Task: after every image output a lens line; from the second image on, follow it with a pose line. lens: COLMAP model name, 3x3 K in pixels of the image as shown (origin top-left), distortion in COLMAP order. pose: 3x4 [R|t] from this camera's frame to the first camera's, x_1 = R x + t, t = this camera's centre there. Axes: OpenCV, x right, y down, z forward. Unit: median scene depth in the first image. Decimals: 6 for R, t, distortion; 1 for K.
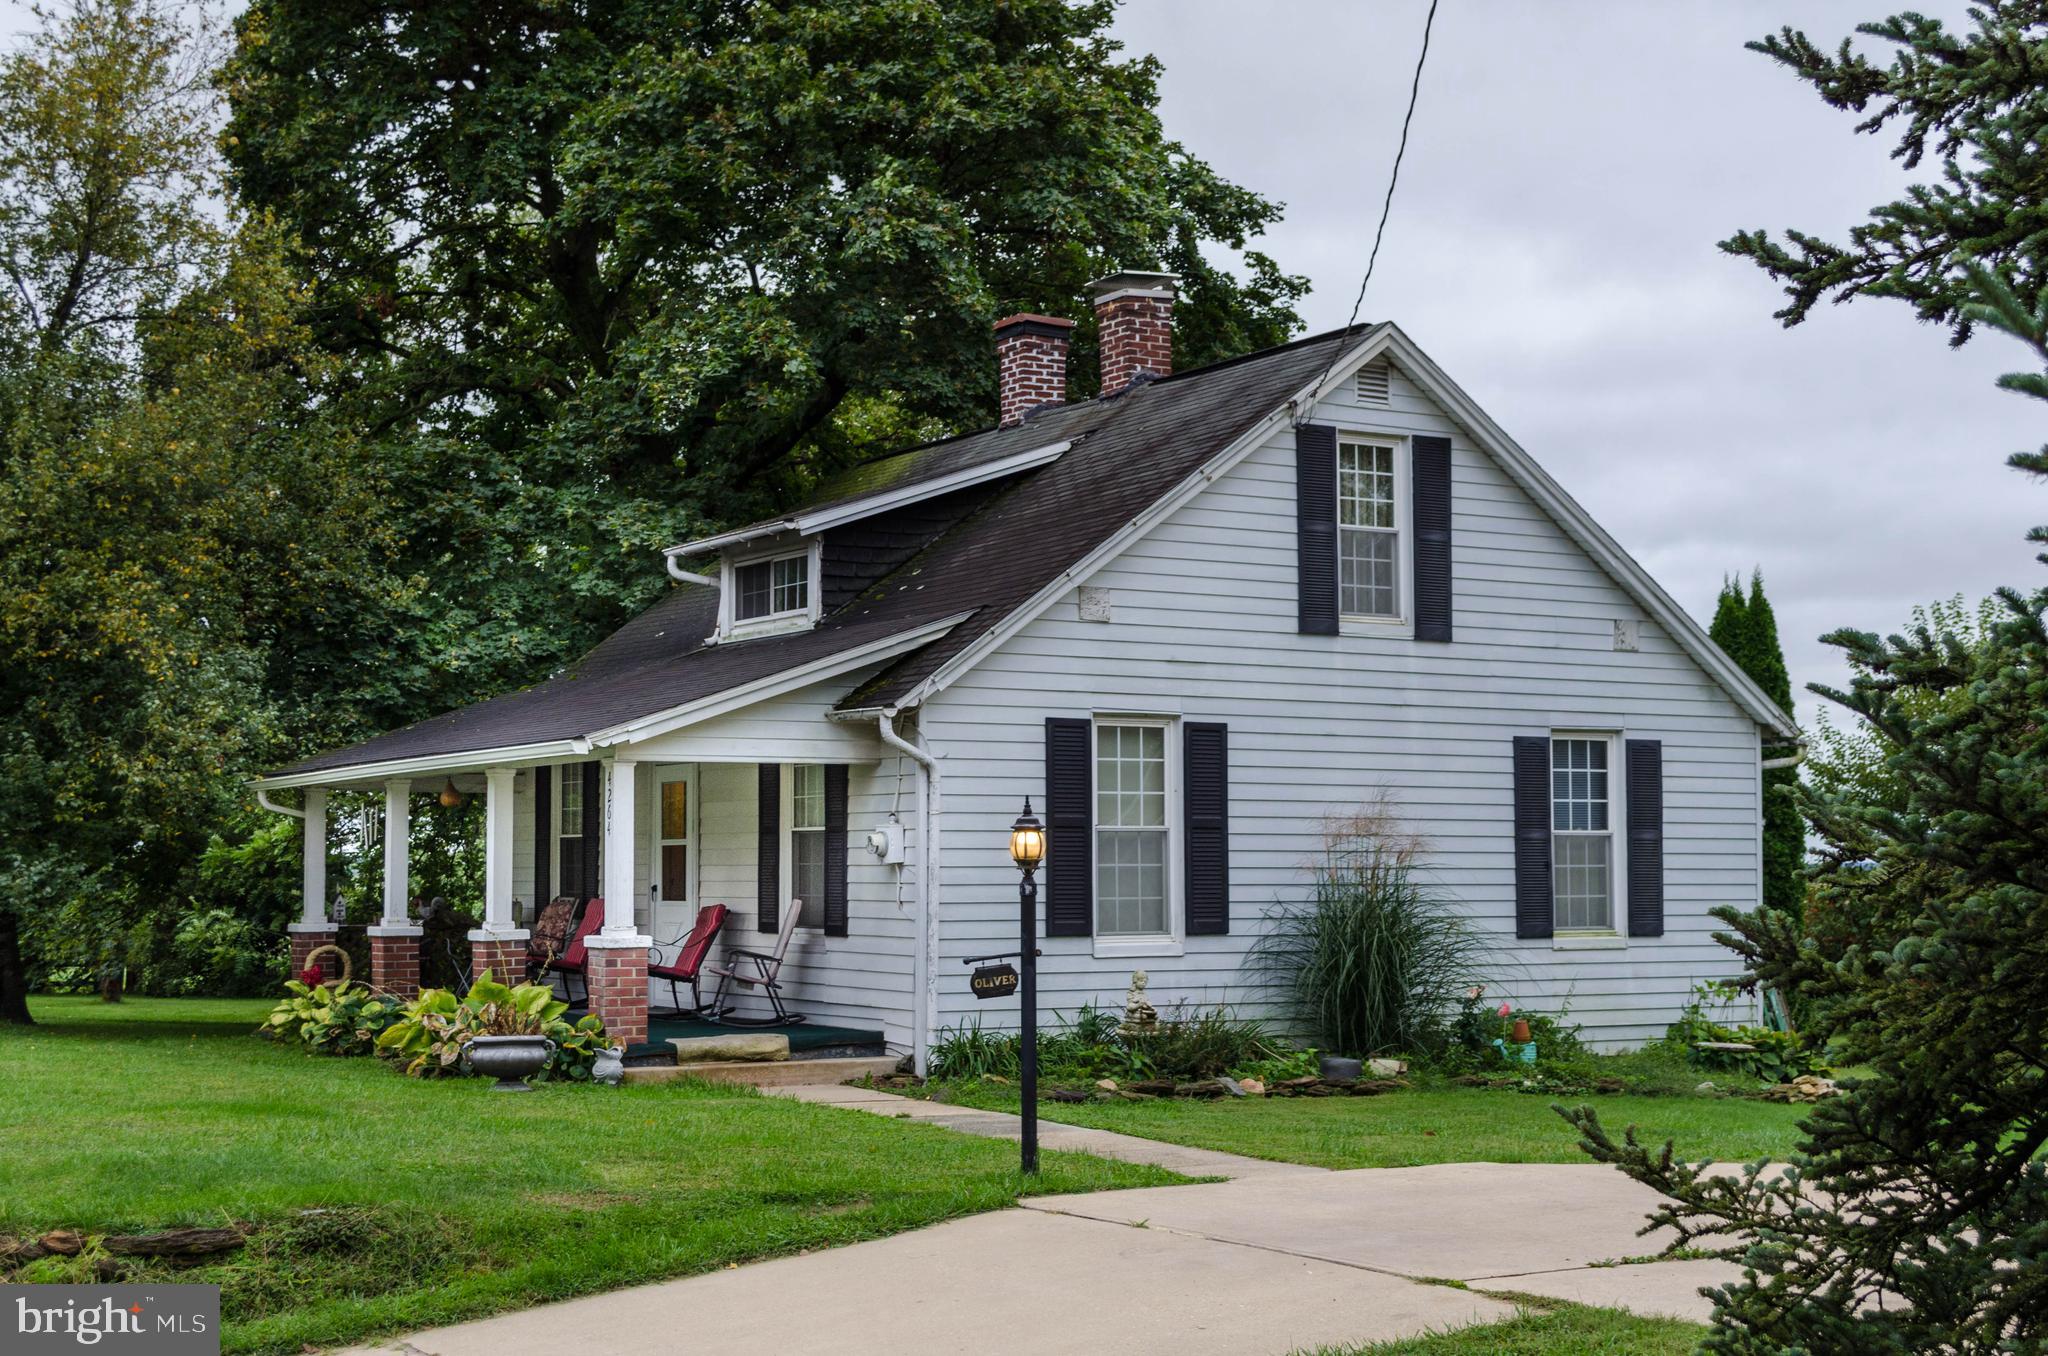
lens RADIAL K [[2773.8, 0, 1040.1], [0, 2773.8, 695.7], [0, 0, 1]] dist [-0.004727, 0.000000]
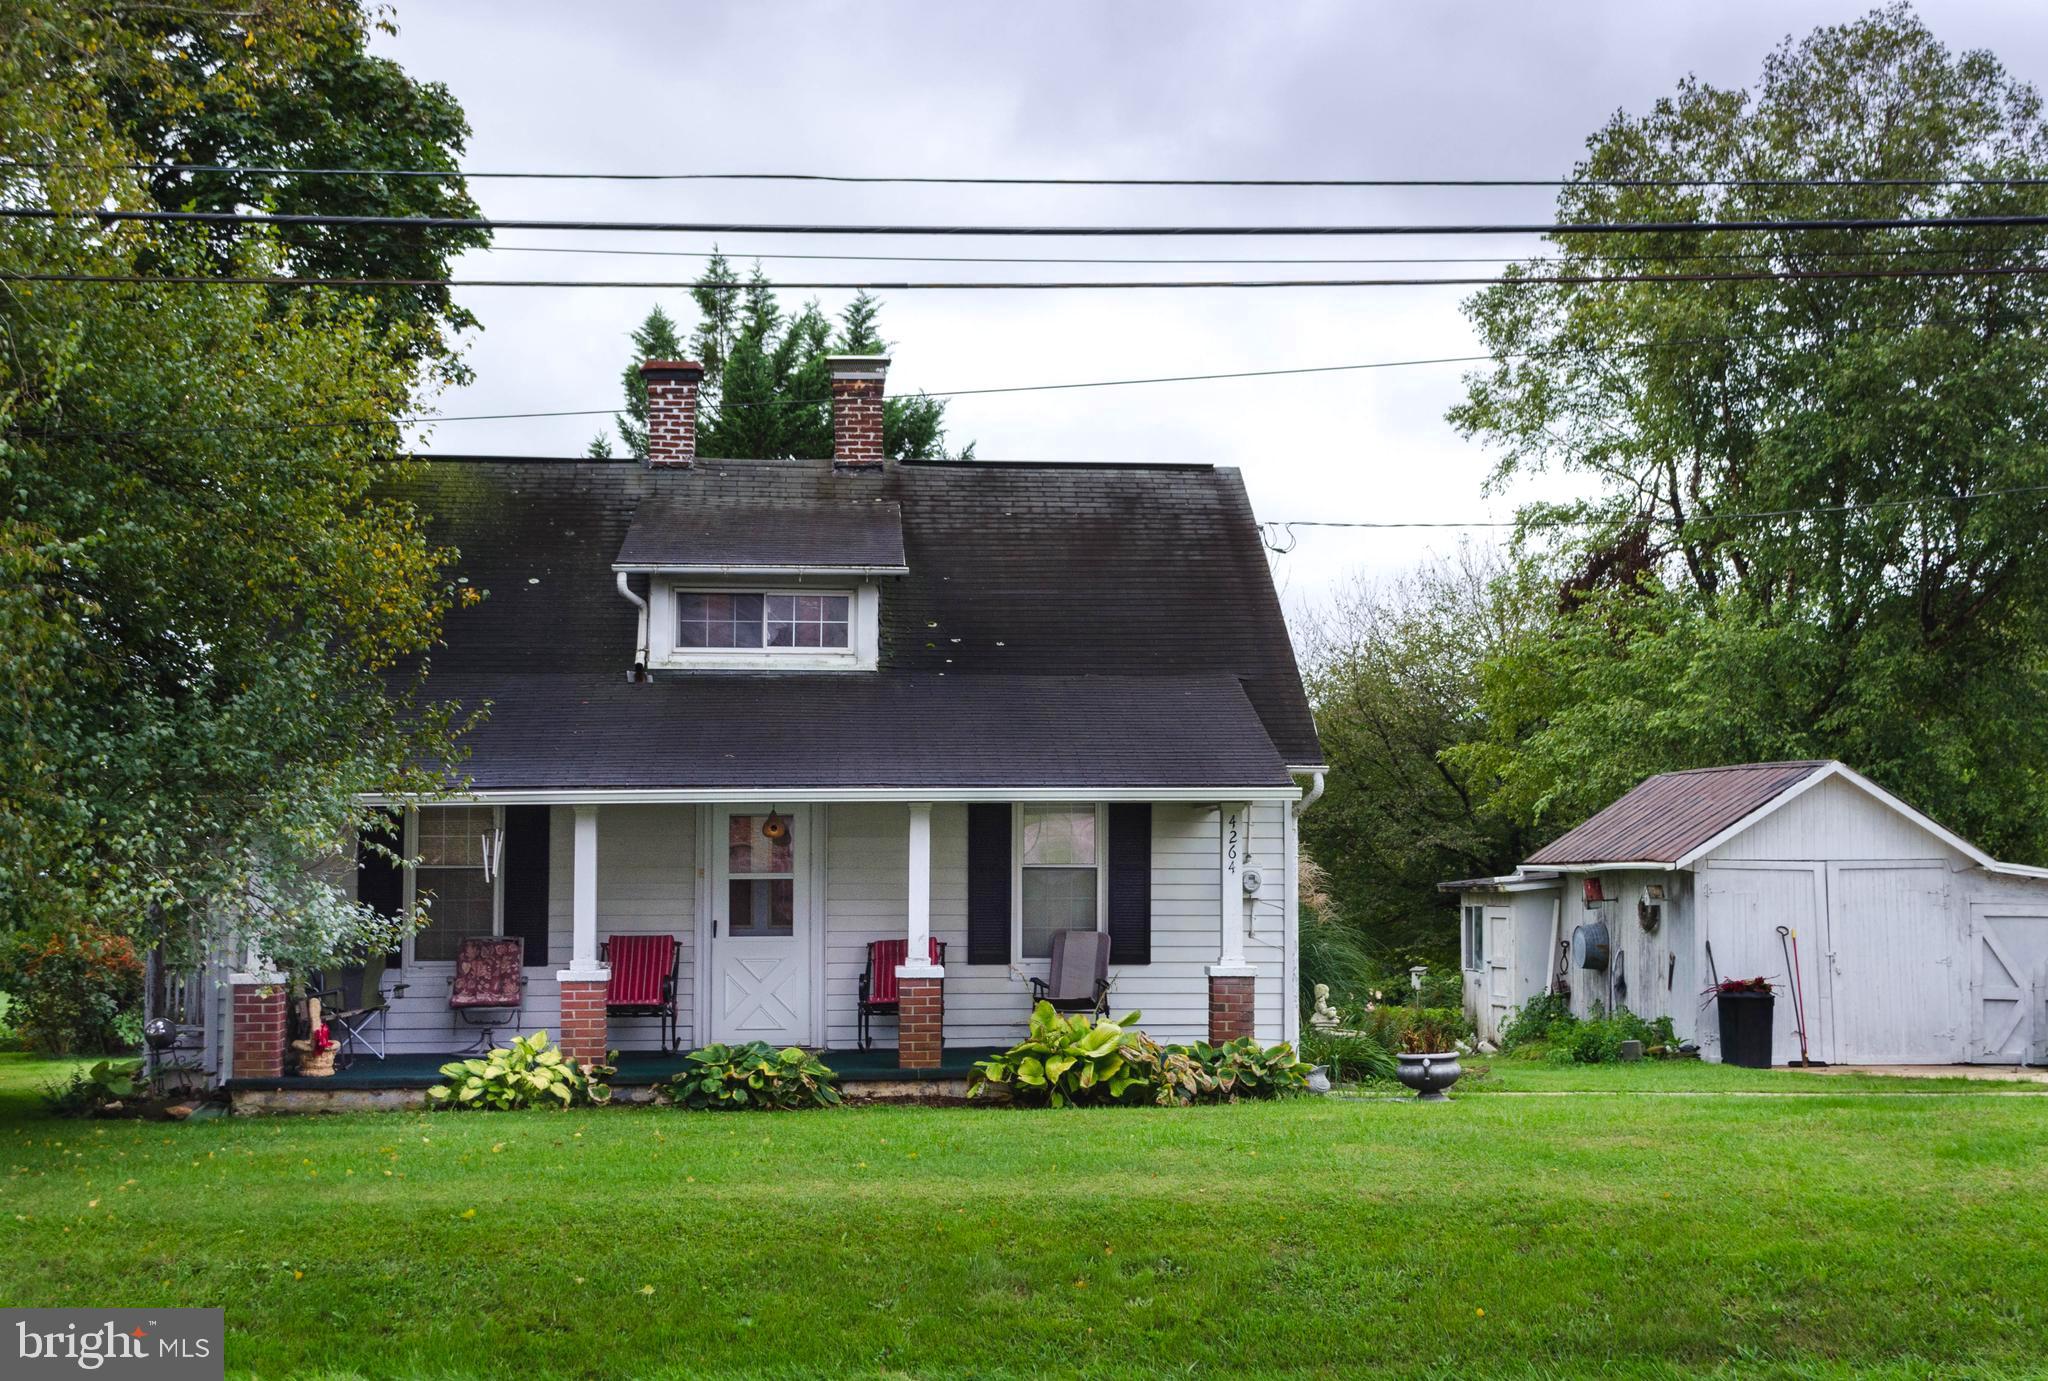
lens RADIAL K [[2773.8, 0, 1021.3], [0, 2773.8, 702.5], [0, 0, 1]] dist [-0.004727, 0.000000]
pose [[0.452539, 0.058628, 0.889815, -1.050418], [-0.053765, 0.997815, -0.038401, 0.026084], [-0.890122, -0.030463, 0.454703, 0.515628]]
